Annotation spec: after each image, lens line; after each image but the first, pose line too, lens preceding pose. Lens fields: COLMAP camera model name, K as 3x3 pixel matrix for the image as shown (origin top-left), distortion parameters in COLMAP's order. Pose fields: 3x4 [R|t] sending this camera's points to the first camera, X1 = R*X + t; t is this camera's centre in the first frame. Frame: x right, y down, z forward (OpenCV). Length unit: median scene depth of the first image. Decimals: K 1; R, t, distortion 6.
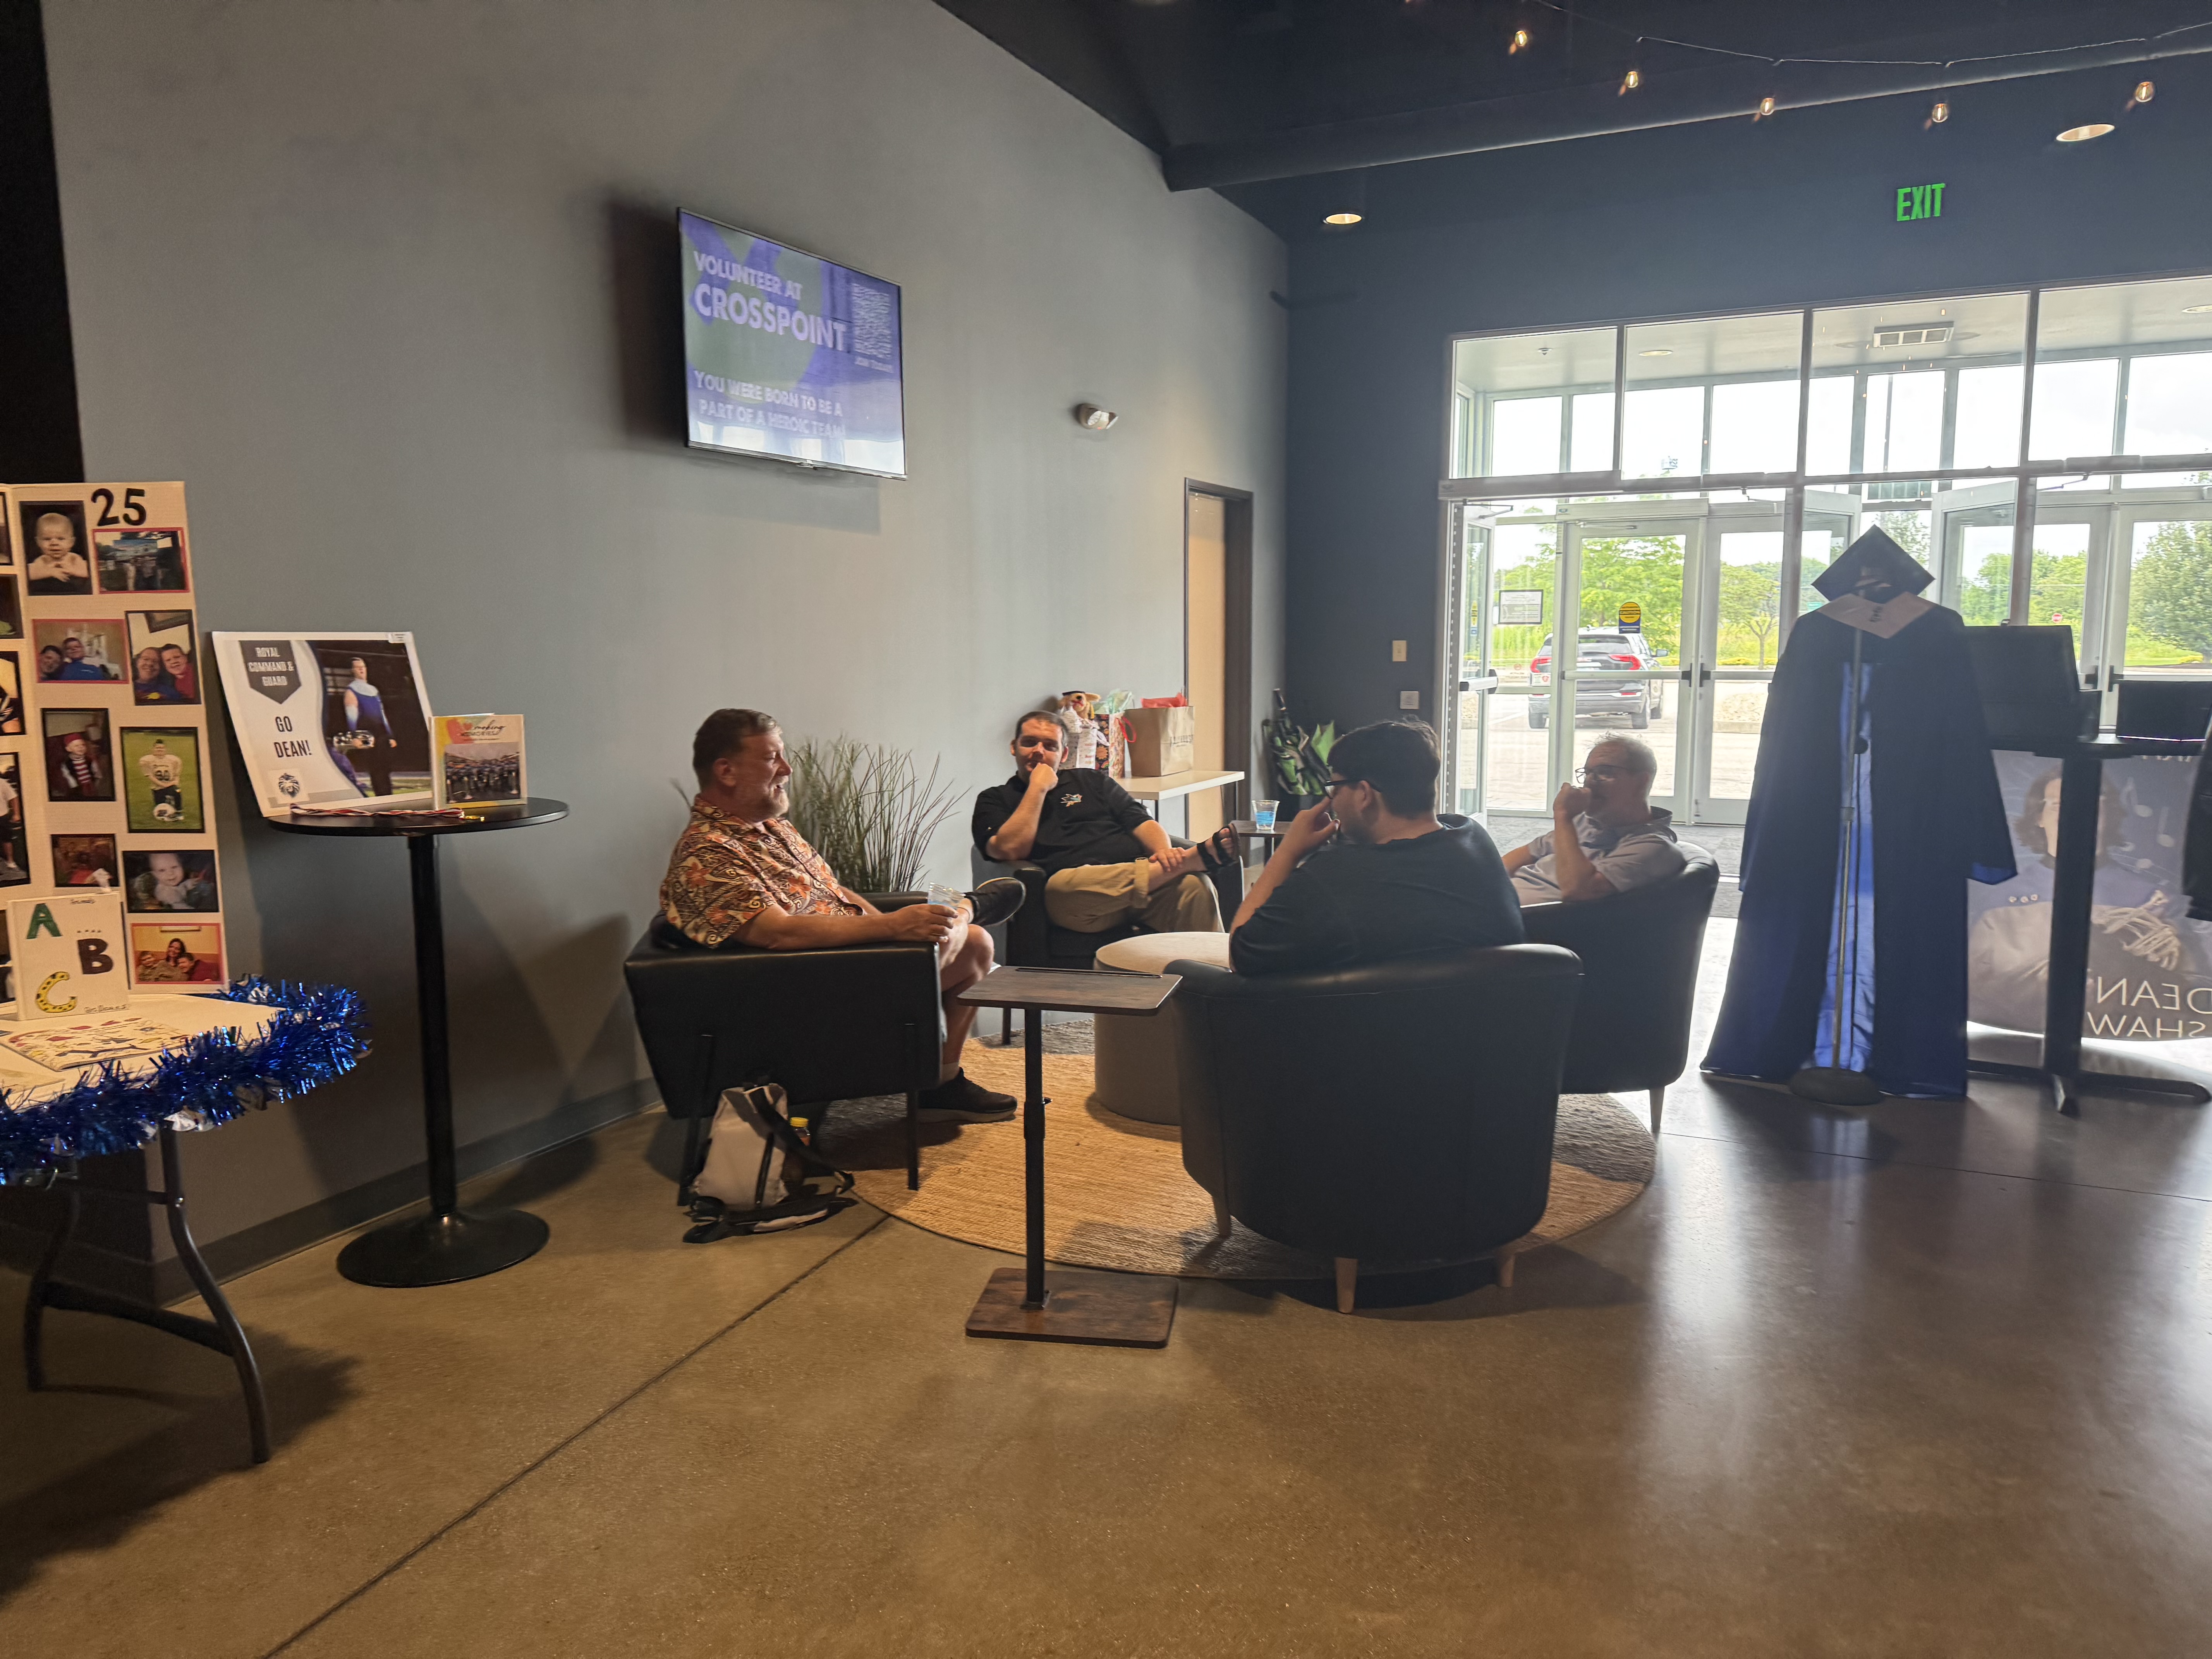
lens RADIAL K [[1519.1, 0, 1106.0], [0, 1519.1, 829.5], [0, 0, 1]] dist [0.080168, -0.103187]
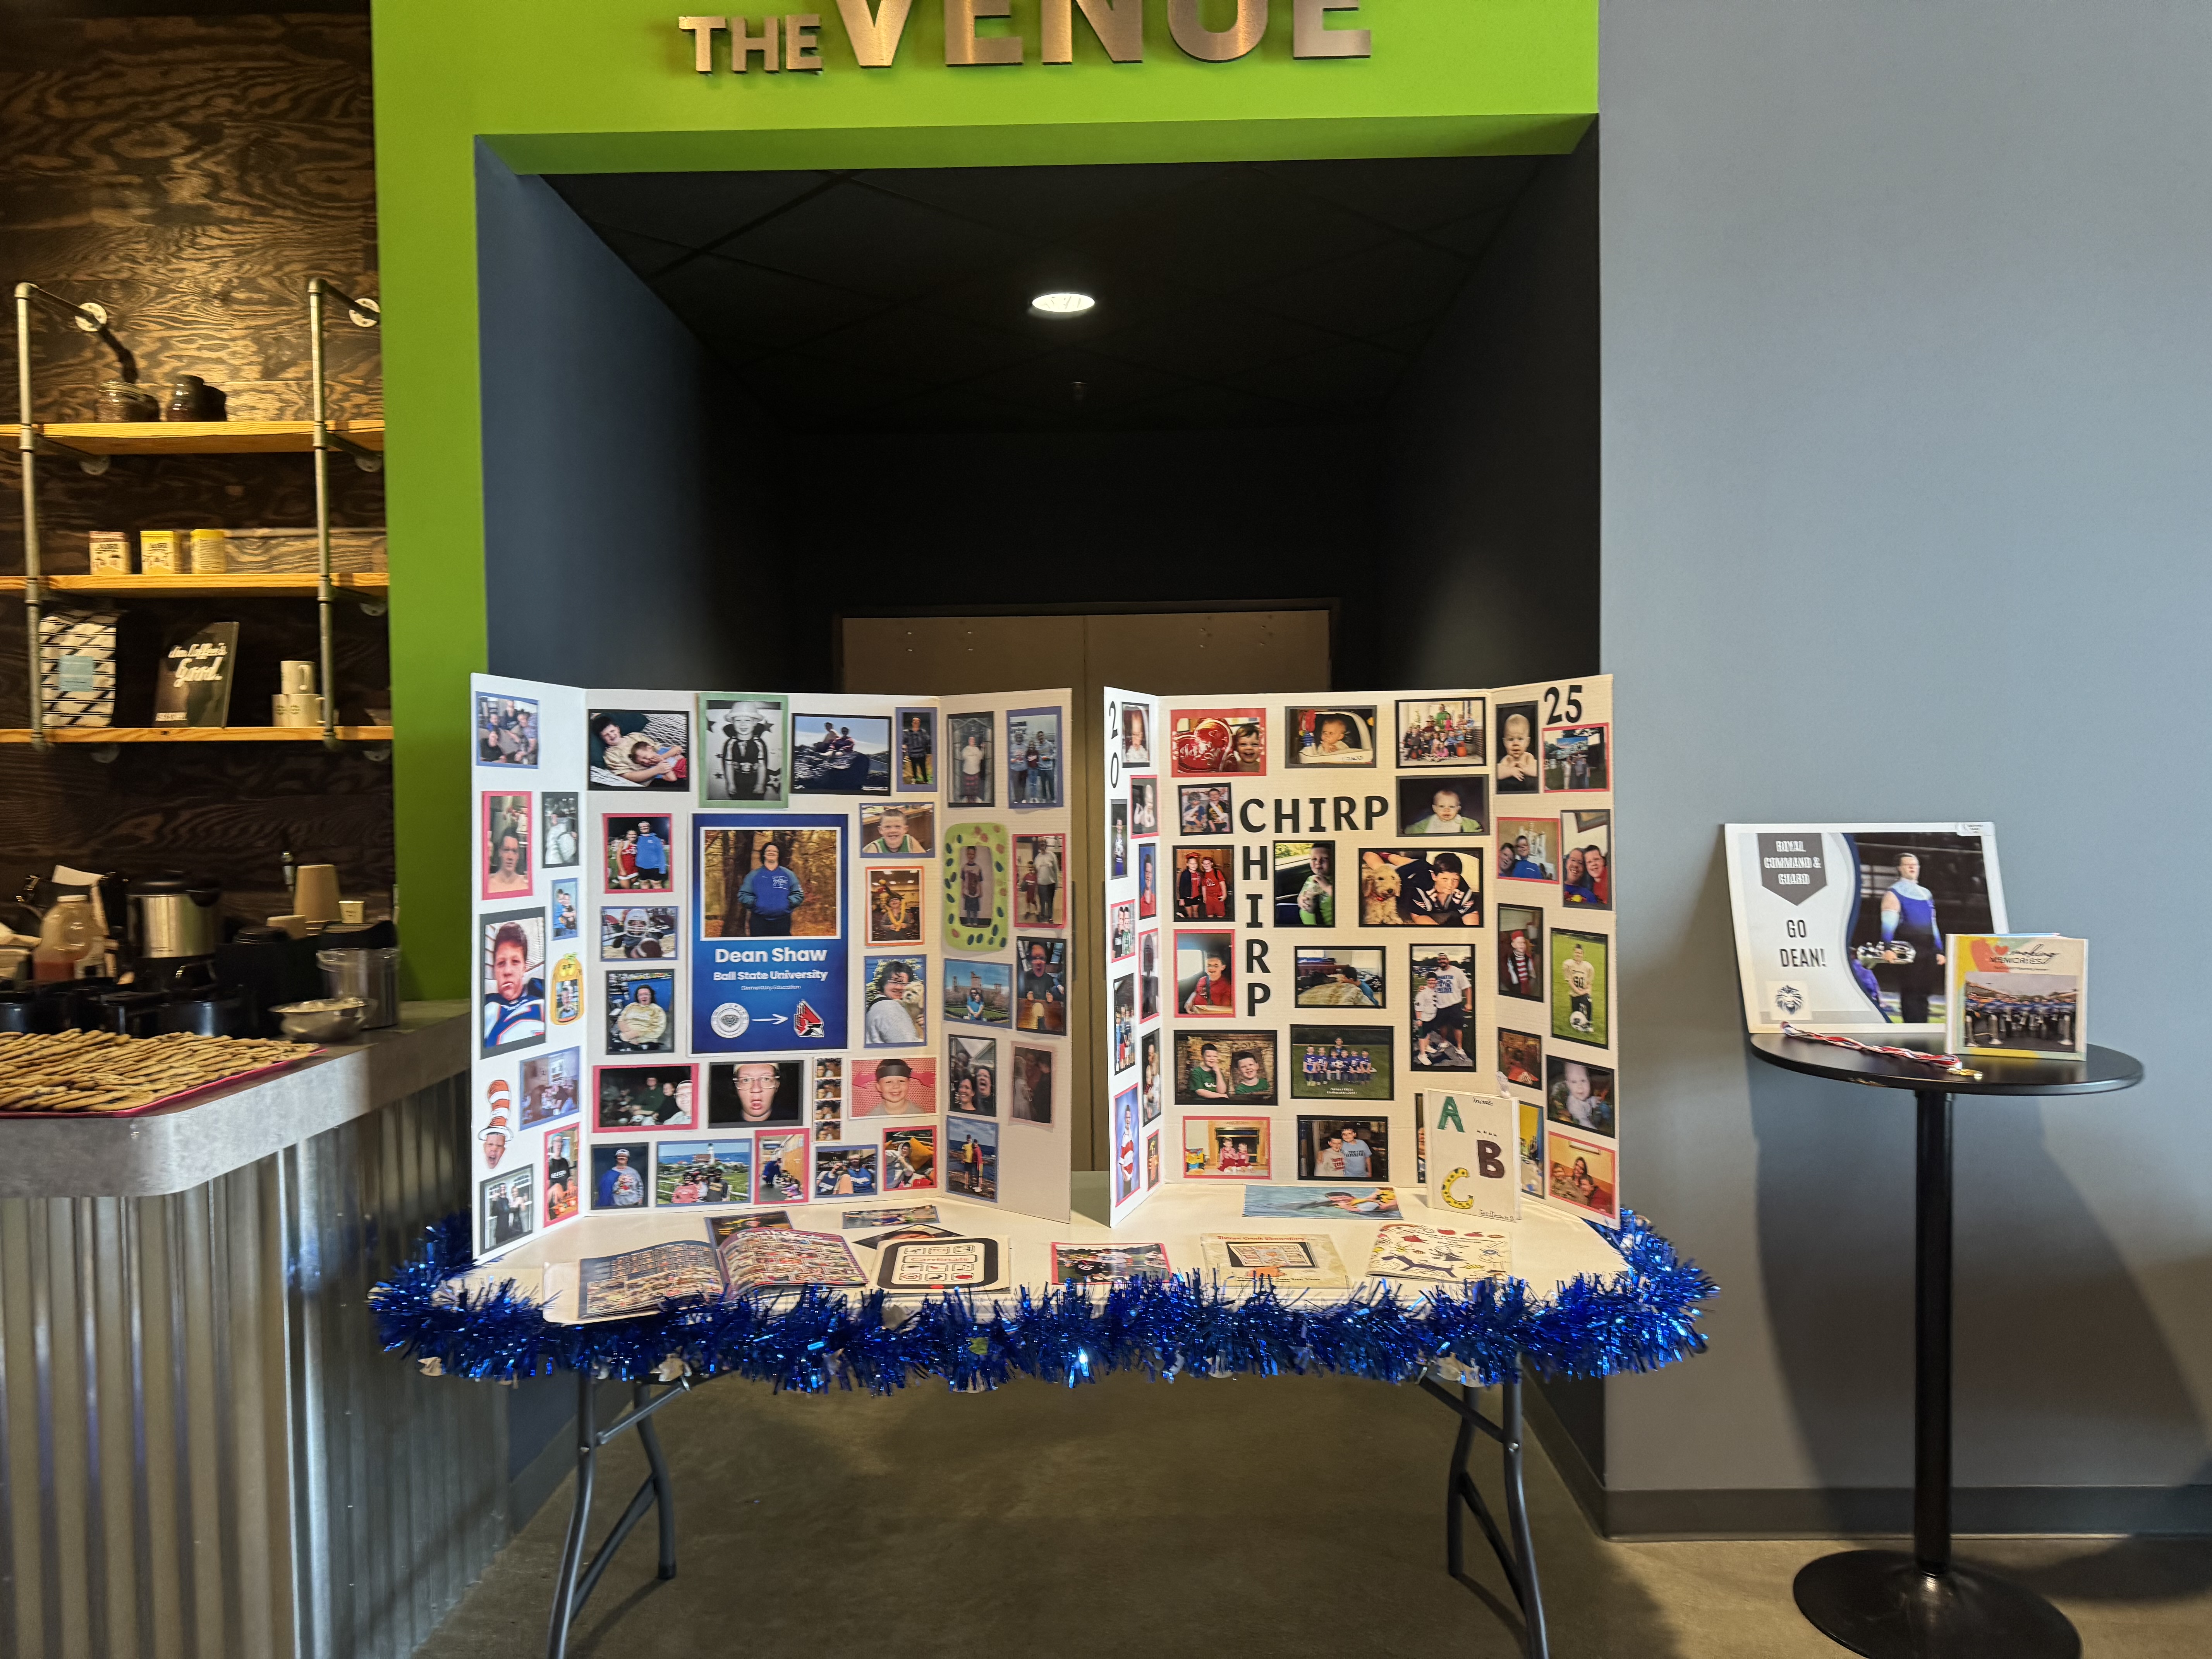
lens RADIAL K [[1519.1, 0, 1106.0], [0, 1519.1, 829.5], [0, 0, 1]] dist [0.080168, -0.103187]
pose [[0.407818, 0.023199, -0.912769, 0.125807], [-0.108951, 0.993771, -0.023421, -0.074571], [0.906540, 0.108999, 0.407805, 0.343086]]
